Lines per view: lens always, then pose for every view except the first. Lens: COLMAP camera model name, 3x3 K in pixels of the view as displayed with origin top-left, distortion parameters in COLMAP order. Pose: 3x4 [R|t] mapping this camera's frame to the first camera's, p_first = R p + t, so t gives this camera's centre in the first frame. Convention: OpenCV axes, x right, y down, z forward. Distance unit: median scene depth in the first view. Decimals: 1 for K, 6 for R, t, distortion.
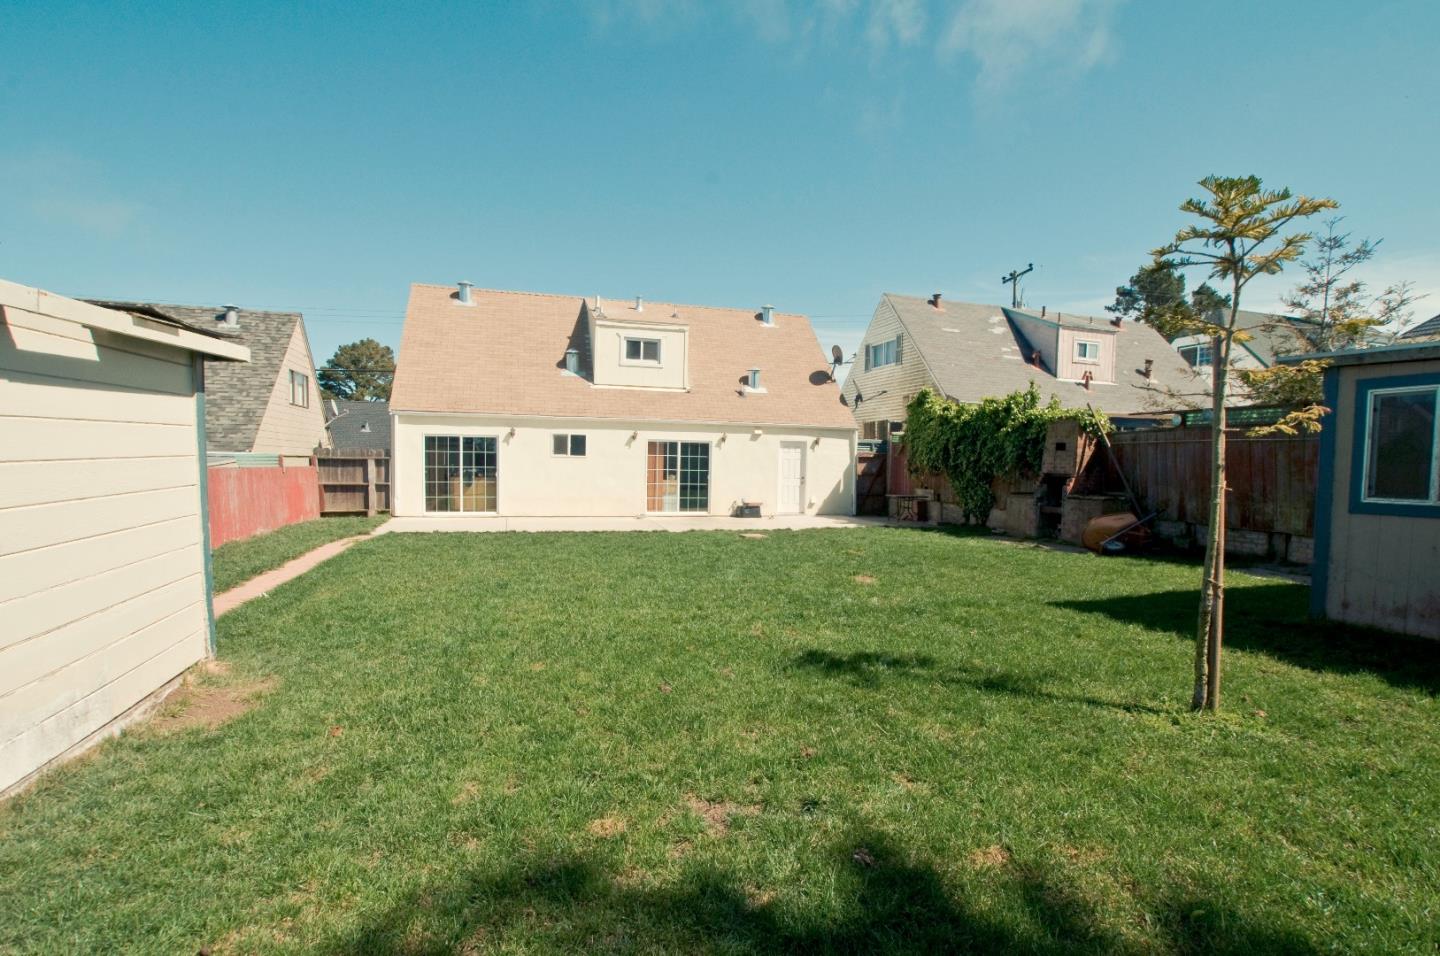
lens RADIAL K [[663.9, 0, 723.0], [0, 663.9, 499.9], [0, 0, 1]] dist [-0.056752, 0.031200]
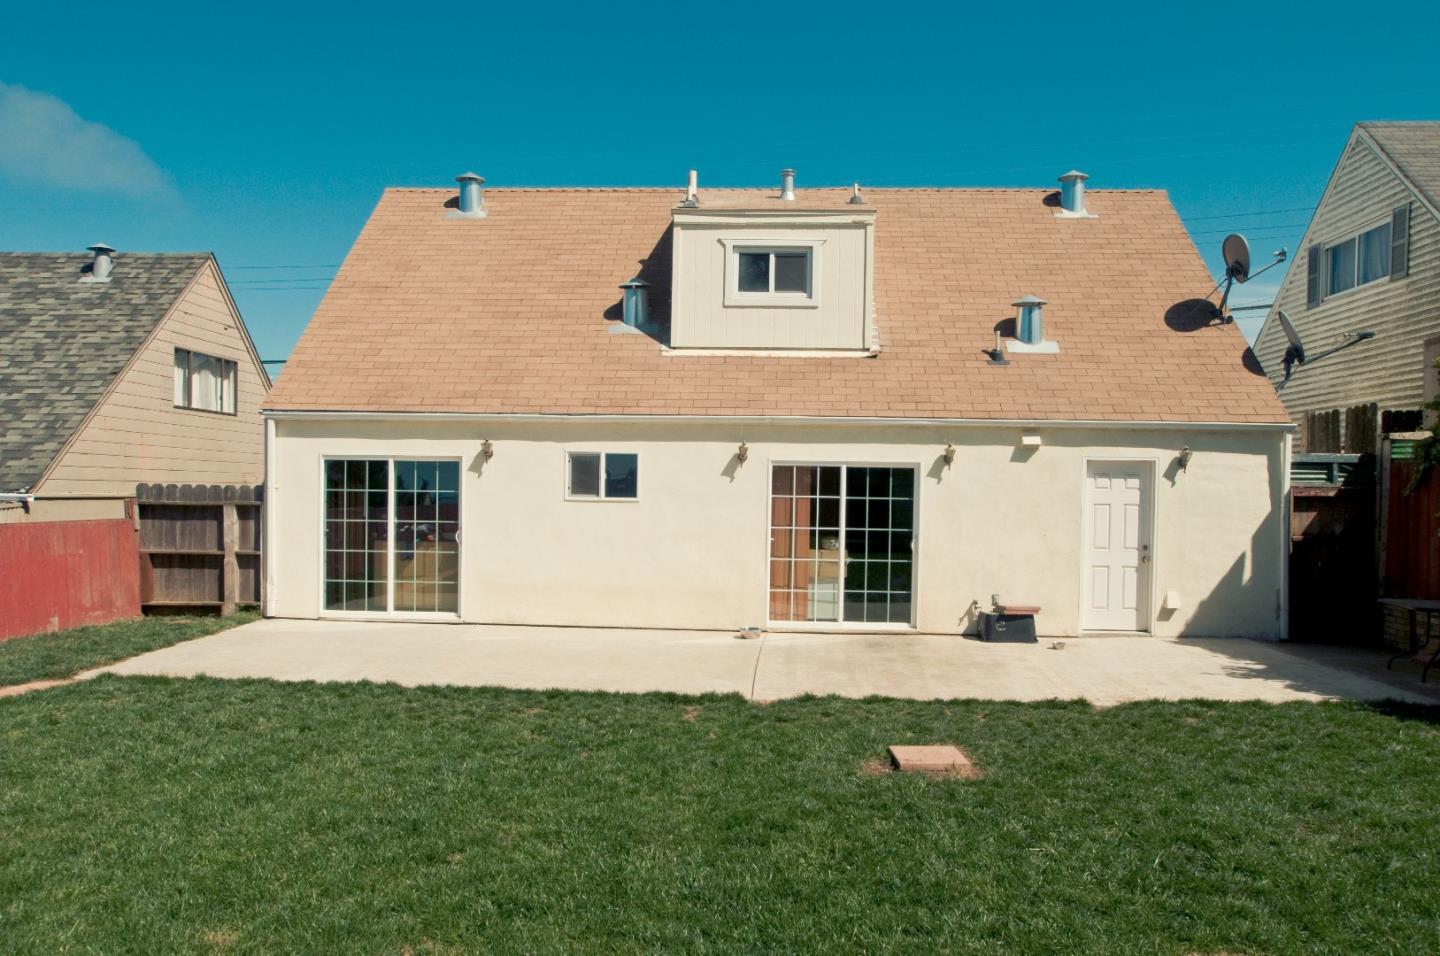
lens RADIAL K [[978.3, 0, 719.3], [0, 978.3, 503.8], [0, 0, 1]] dist [-0.059637, 0.062574]
pose [[0.944437, 0.000253, -0.328692, 0.071109], [-0.016216, 0.998818, -0.045826, -0.030195], [0.328292, 0.048609, 0.943325, 0.349922]]
